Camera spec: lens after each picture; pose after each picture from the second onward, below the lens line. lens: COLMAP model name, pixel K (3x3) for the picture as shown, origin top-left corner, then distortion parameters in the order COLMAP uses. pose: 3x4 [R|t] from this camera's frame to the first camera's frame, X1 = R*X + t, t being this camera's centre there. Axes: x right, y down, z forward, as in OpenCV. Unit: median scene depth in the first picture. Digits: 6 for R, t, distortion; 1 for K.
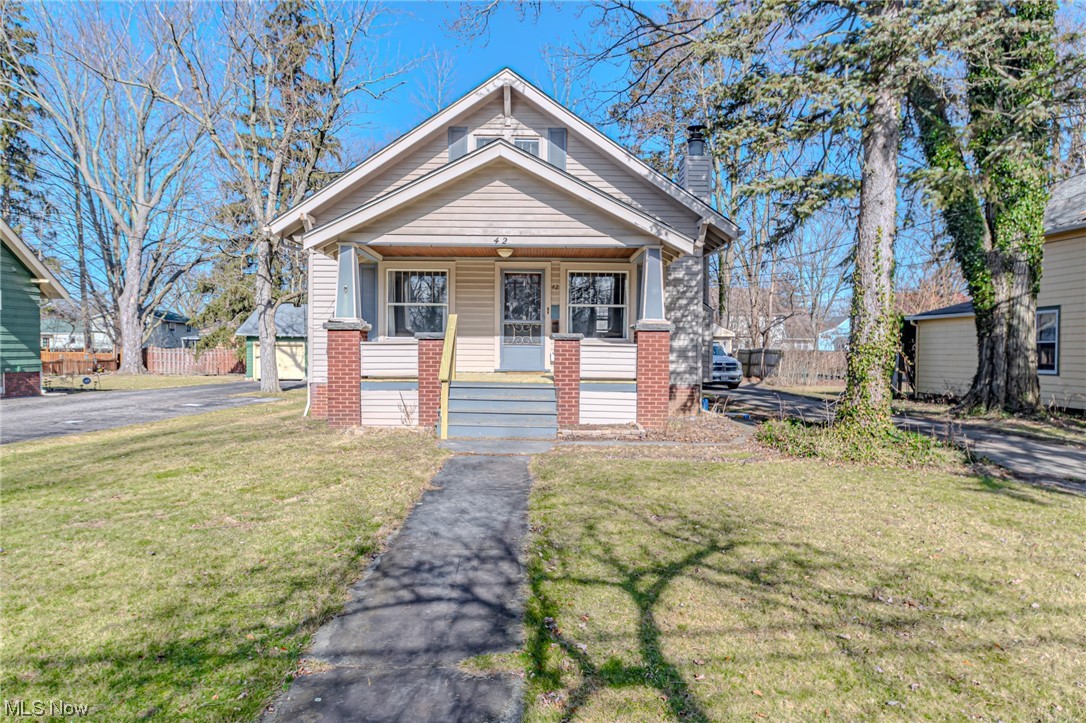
lens RADIAL K [[711.8, 0, 541.8], [0, 711.8, 363.5], [0, 0, 1]] dist [-0.005536, -0.002243]
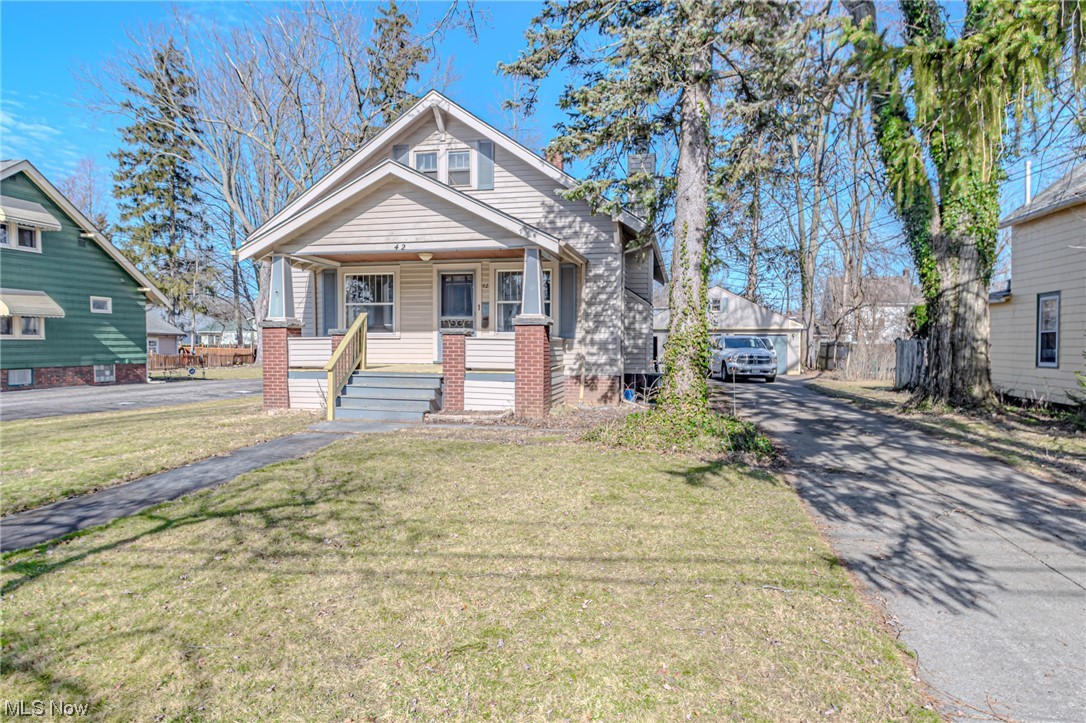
lens RADIAL K [[711.8, 0, 547.2], [0, 711.8, 361.2], [0, 0, 1]] dist [-0.005536, -0.002243]
pose [[0.971421, 0.000039, -0.237364, 0.366494], [0.001086, 0.999989, 0.004611, 0.003367], [0.237361, -0.004737, 0.971410, -0.037673]]
